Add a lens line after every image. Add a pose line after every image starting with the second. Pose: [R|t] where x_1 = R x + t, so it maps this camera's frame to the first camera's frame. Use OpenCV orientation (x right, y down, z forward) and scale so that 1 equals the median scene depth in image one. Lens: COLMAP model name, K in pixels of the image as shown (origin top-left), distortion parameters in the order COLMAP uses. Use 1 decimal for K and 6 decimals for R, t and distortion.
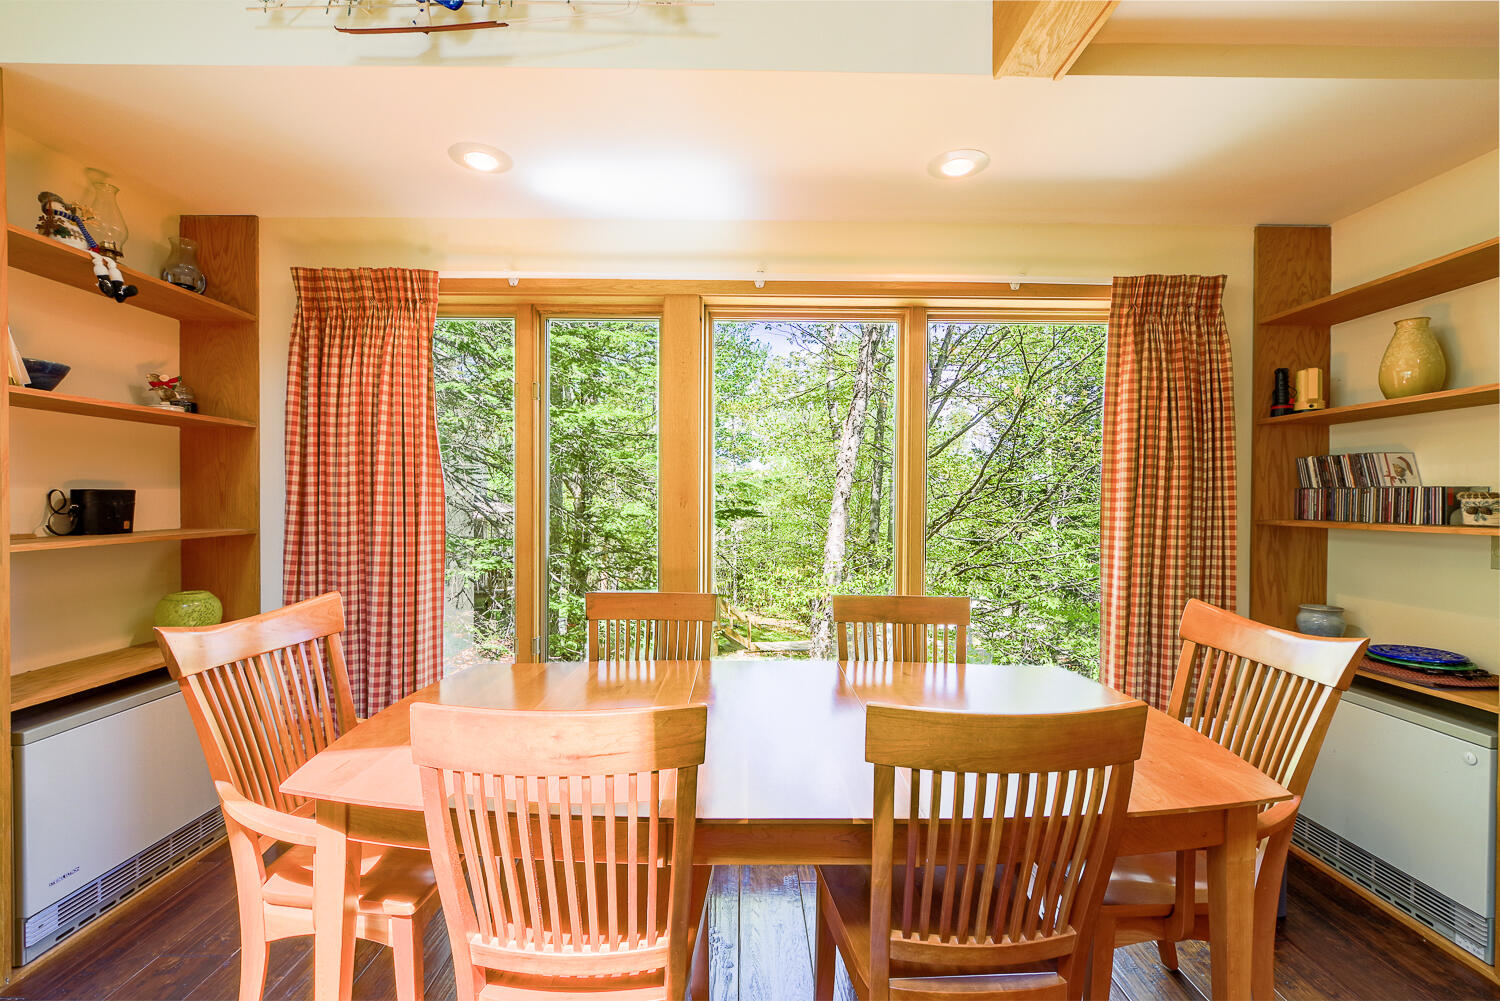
lens RADIAL K [[646.9, 0, 734.7], [0, 646.9, 507.8], [0, 0, 1]] dist [-0.010205, 0.000009]
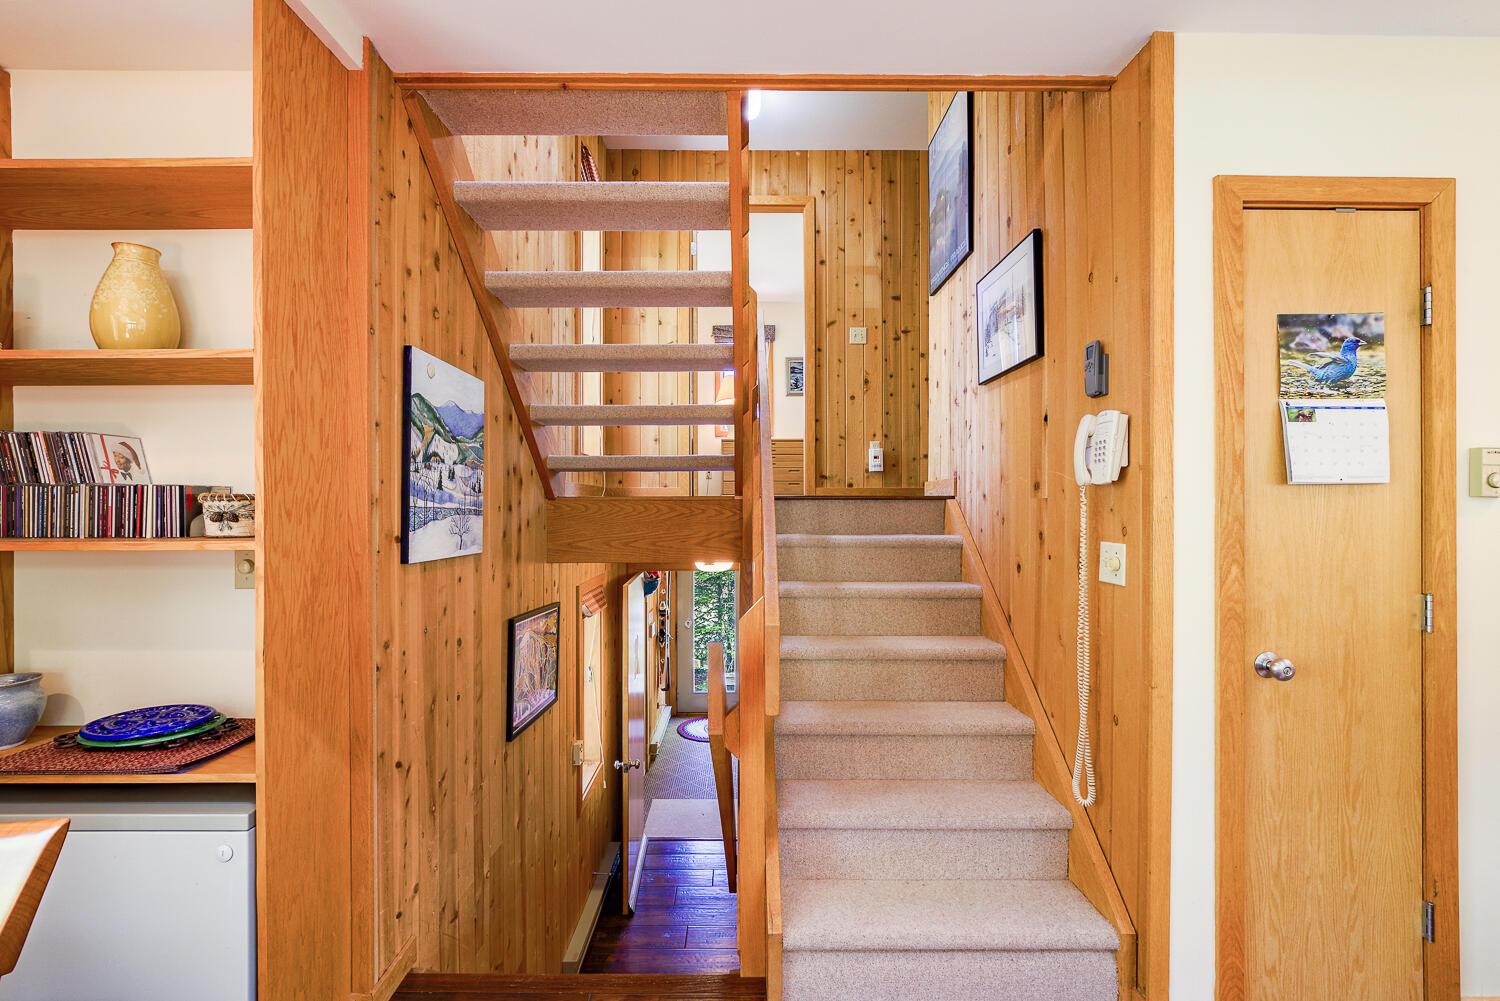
lens RADIAL K [[655.4, 0, 747.3], [0, 655.4, 508.4], [0, 0, 1]] dist [-0.004613, 0.000132]
pose [[0.002660, -0.005806, 0.999980, 0.319821], [0.014395, 0.999880, 0.005767, -0.001335], [-0.999893, 0.014379, 0.002744, 0.308639]]
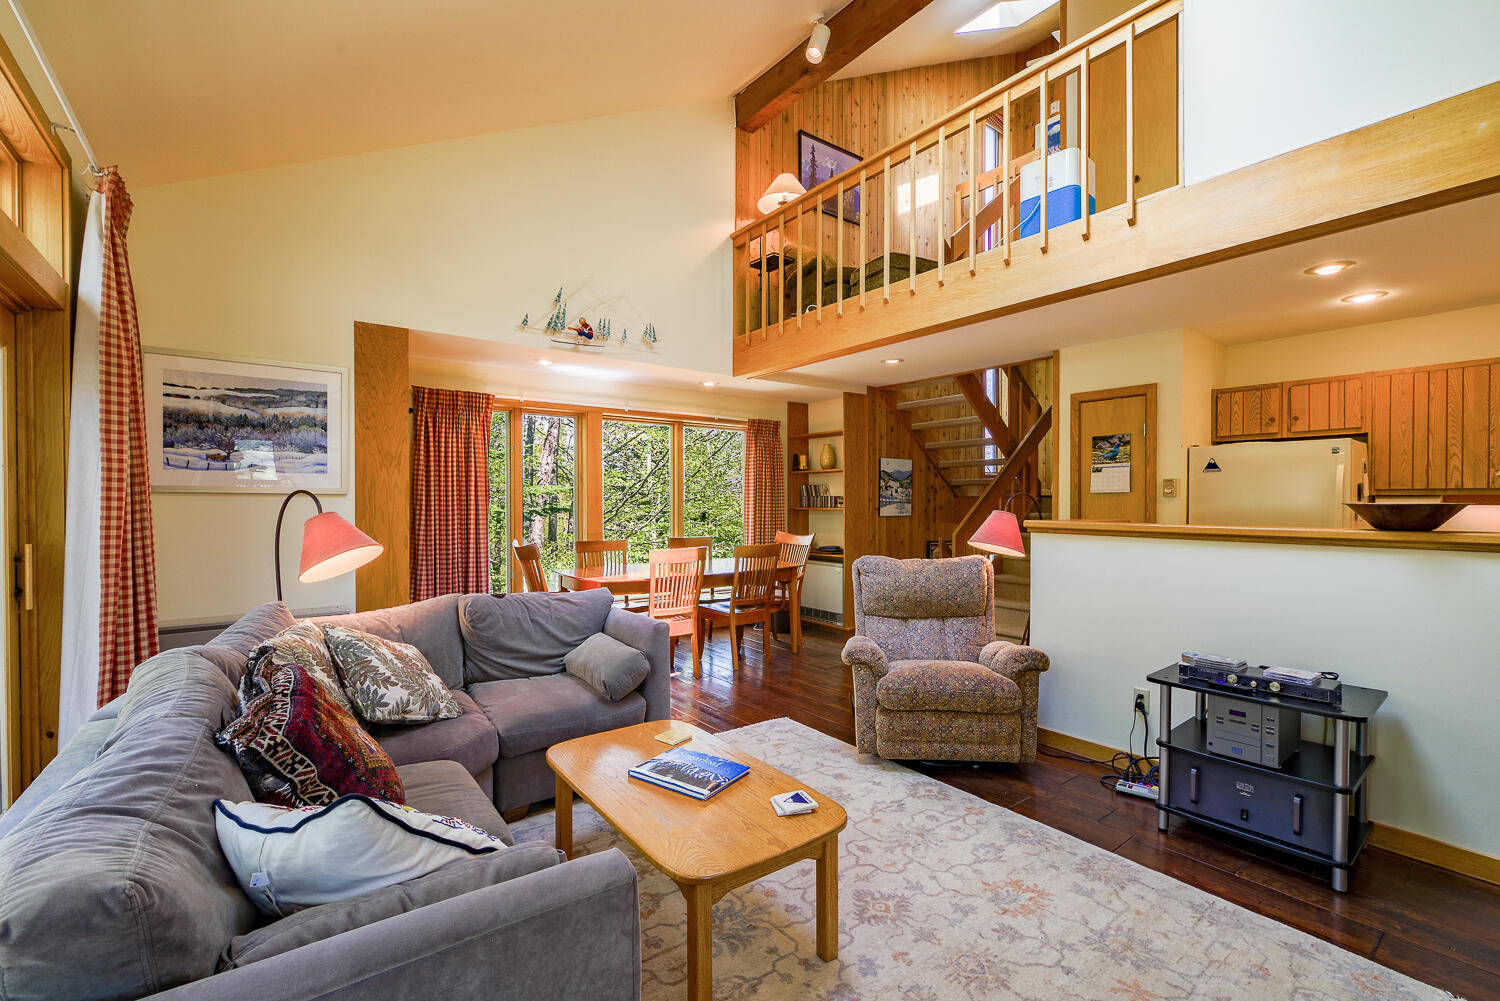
lens RADIAL K [[646.9, 0, 734.7], [0, 646.9, 507.8], [0, 0, 1]] dist [-0.010205, 0.000009]
pose [[0.811224, -0.012213, 0.584608, -1.164436], [0.014178, 0.999899, 0.001214, 0.014887], [-0.584563, 0.007304, 0.811315, -1.298311]]
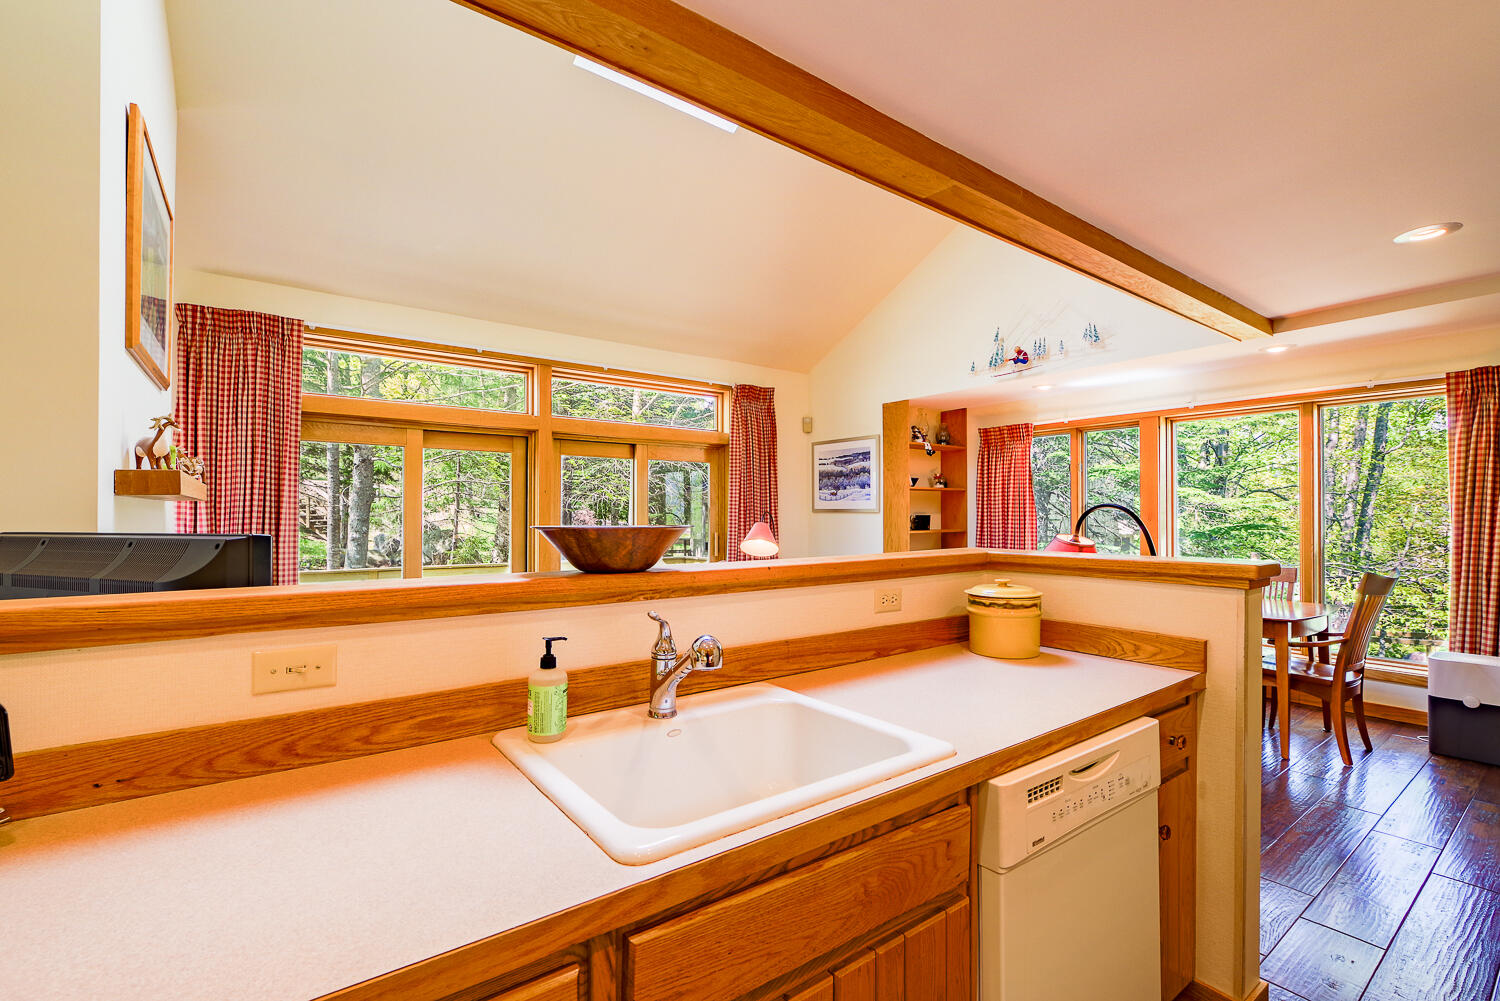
lens RADIAL K [[646.9, 0, 734.7], [0, 646.9, 507.8], [0, 0, 1]] dist [-0.010205, 0.000009]
pose [[0.580955, -0.017407, -0.813750, 0.921816], [-0.010434, 0.999530, -0.028831, 0.031730], [0.813869, 0.025240, 0.580500, -1.405973]]
